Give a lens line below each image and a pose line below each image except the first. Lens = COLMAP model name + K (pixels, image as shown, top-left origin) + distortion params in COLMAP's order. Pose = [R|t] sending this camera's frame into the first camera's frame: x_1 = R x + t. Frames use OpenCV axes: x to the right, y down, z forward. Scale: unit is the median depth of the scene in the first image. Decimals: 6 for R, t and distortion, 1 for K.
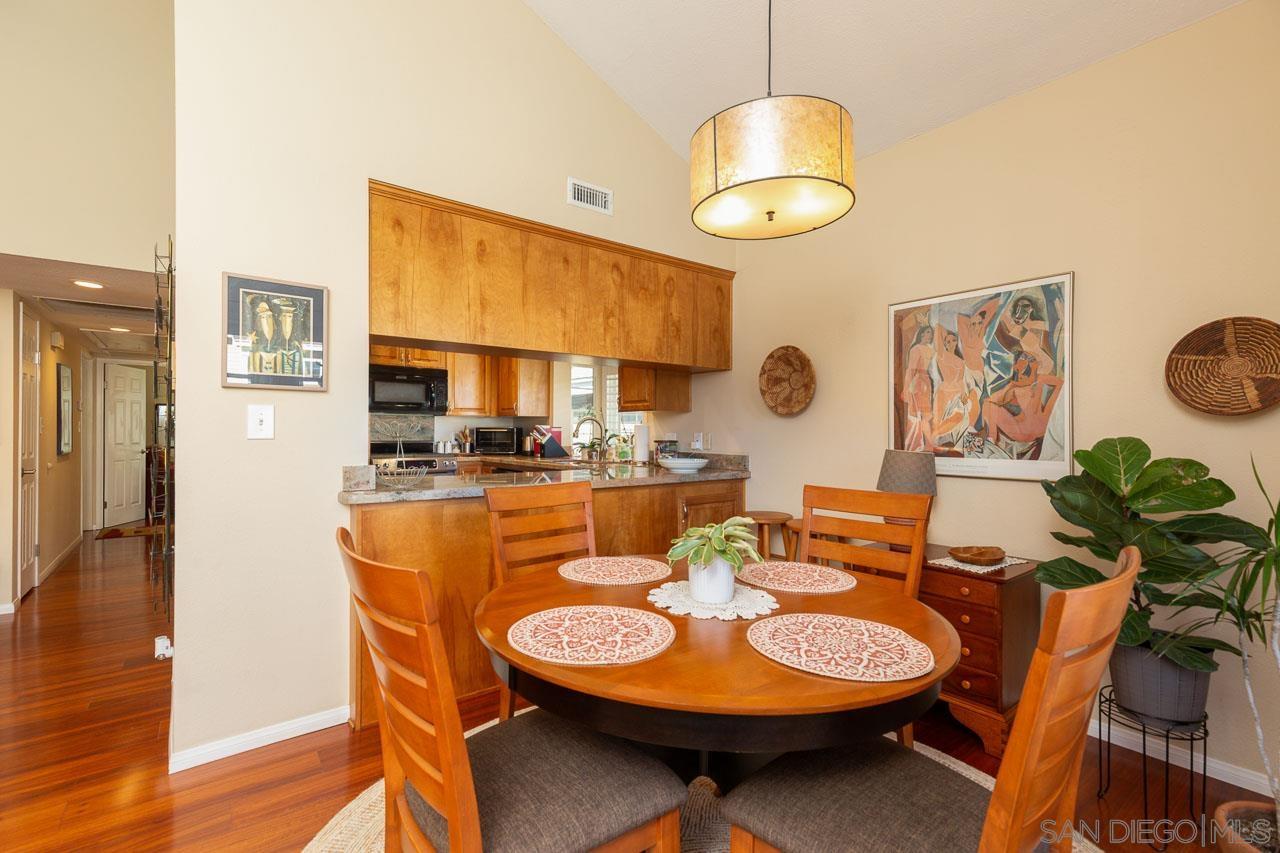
lens RADIAL K [[565.7, 0, 640.0], [0, 565.7, 426.5], [0, 0, 1]] dist [-0.001277, -0.000011]
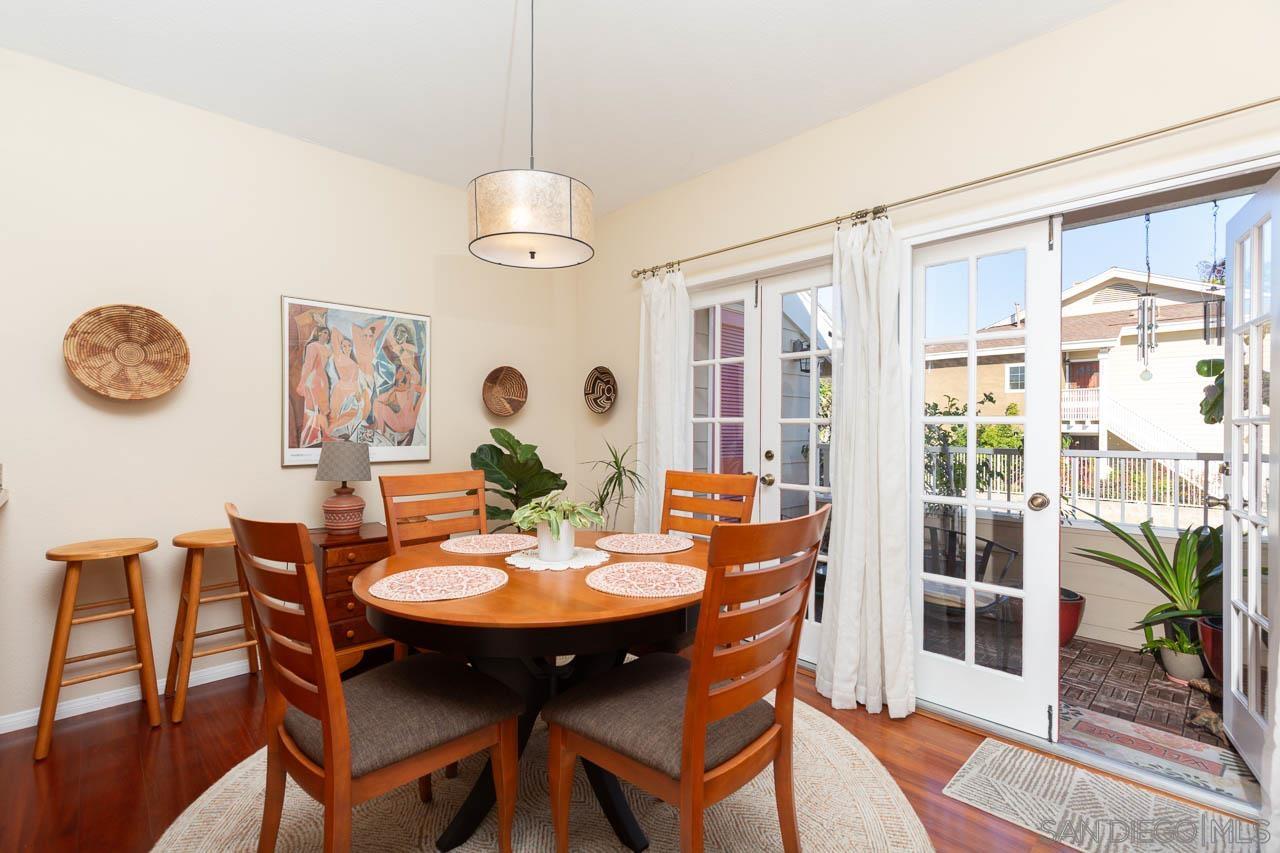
lens RADIAL K [[565.7, 0, 640.0], [0, 565.7, 426.5], [0, 0, 1]] dist [-0.001277, -0.000011]
pose [[-0.106181, 0.008744, 0.994308, -0.688453], [-0.002764, 0.999955, -0.009089, 0.022518], [-0.994343, -0.003714, -0.106152, 0.561258]]
